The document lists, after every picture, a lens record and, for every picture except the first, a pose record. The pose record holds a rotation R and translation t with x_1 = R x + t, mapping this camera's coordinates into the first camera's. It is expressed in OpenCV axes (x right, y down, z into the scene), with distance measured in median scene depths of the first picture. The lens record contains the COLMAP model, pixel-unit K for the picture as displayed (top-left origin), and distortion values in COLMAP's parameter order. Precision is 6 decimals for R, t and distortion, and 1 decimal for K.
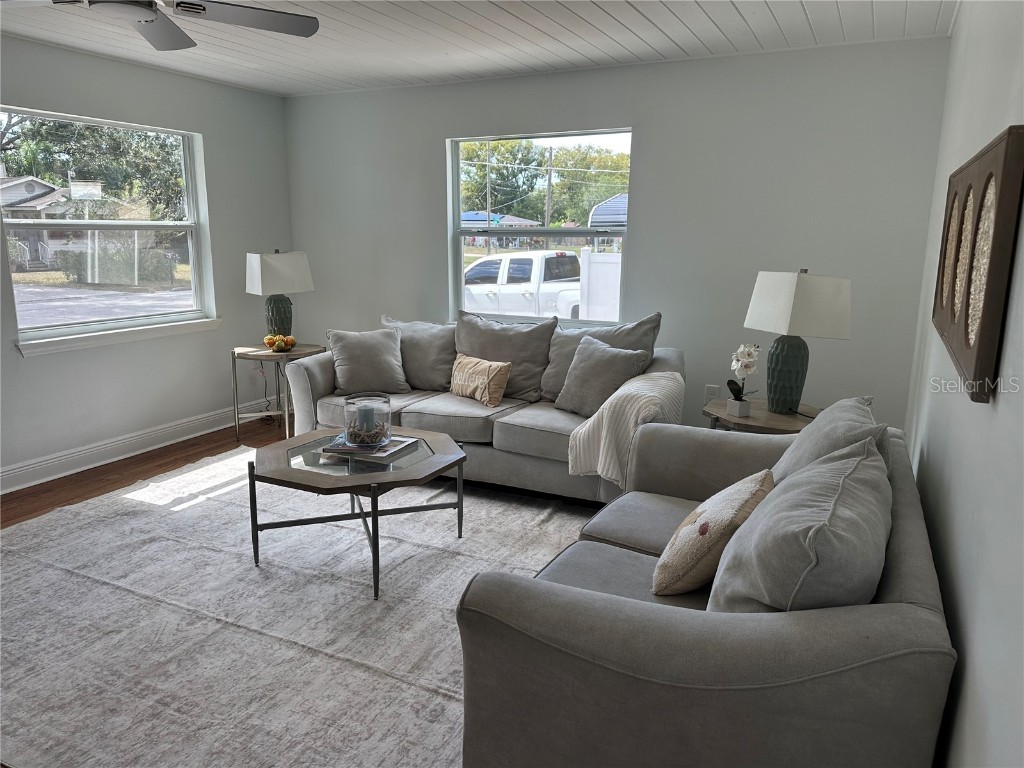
lens RADIAL K [[716.6, 0, 512.9], [0, 716.6, 379.2], [0, 0, 1]] dist [0.023142, -0.027527]
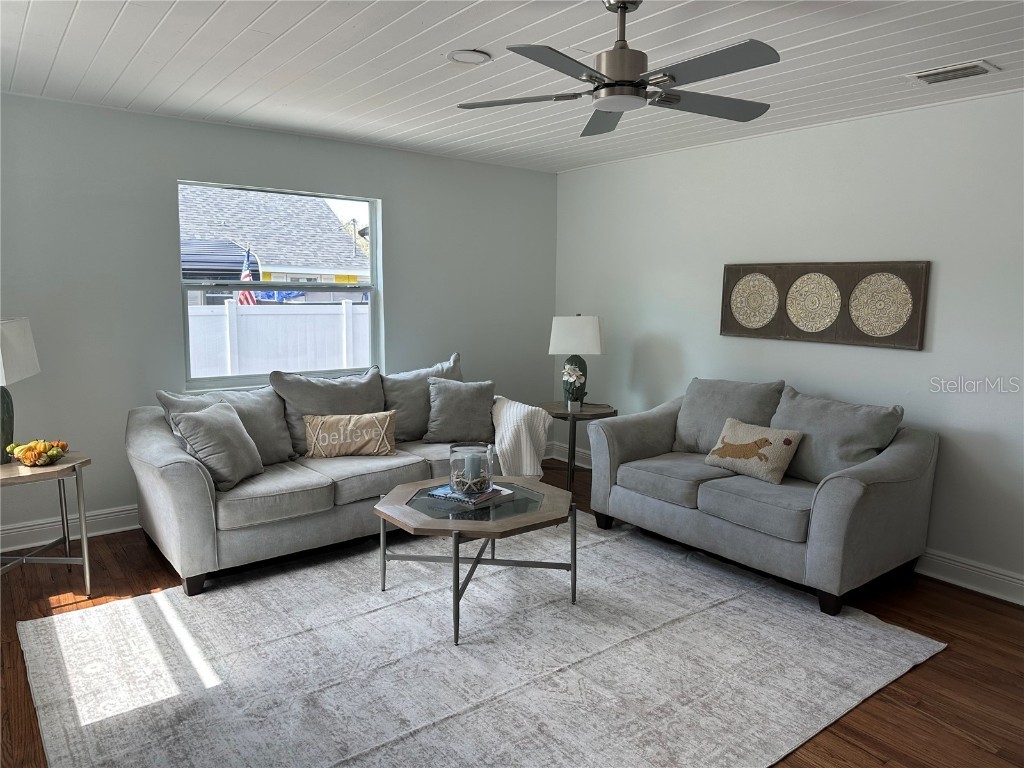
lens RADIAL K [[716.6, 0, 512.9], [0, 716.6, 379.2], [0, 0, 1]] dist [0.023142, -0.027527]
pose [[0.434472, -0.114314, 0.893402, -1.024600], [0.168563, 0.984707, 0.044023, -0.101282], [-0.884772, 0.131468, 0.447097, 0.431362]]
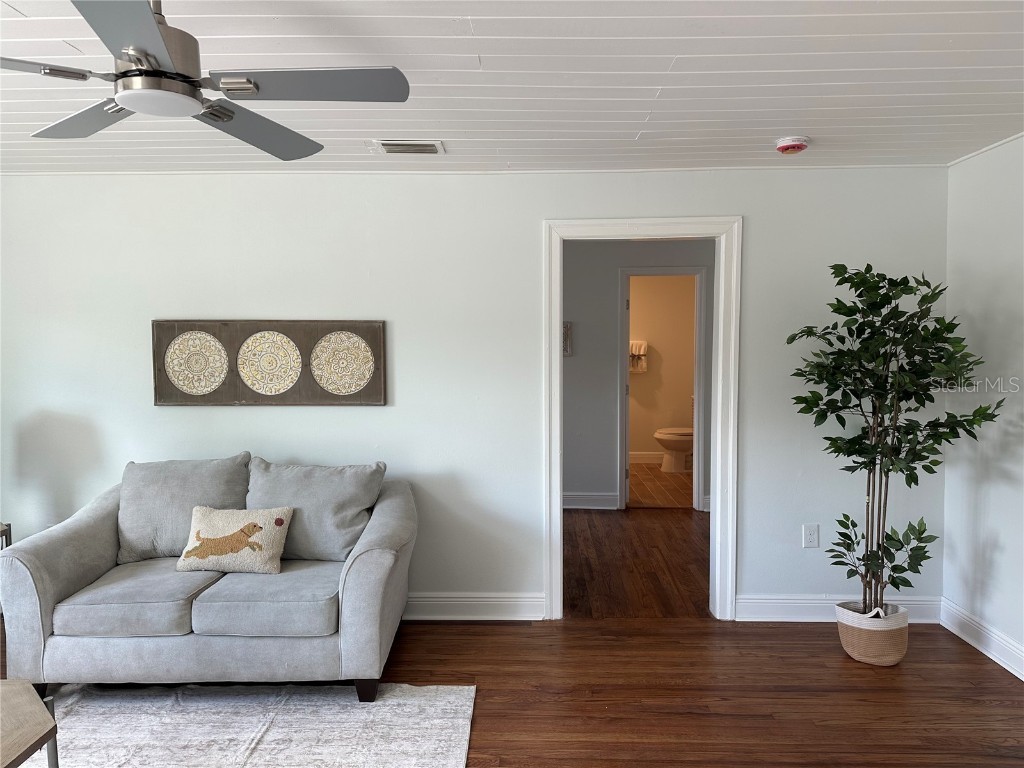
lens RADIAL K [[716.6, 0, 512.9], [0, 716.6, 379.2], [0, 0, 1]] dist [0.023142, -0.027527]
pose [[-0.441873, -0.060443, 0.895039, -0.868987], [0.180060, 0.971447, 0.154497, -0.170413], [-0.878821, 0.229429, -0.418372, 0.652214]]
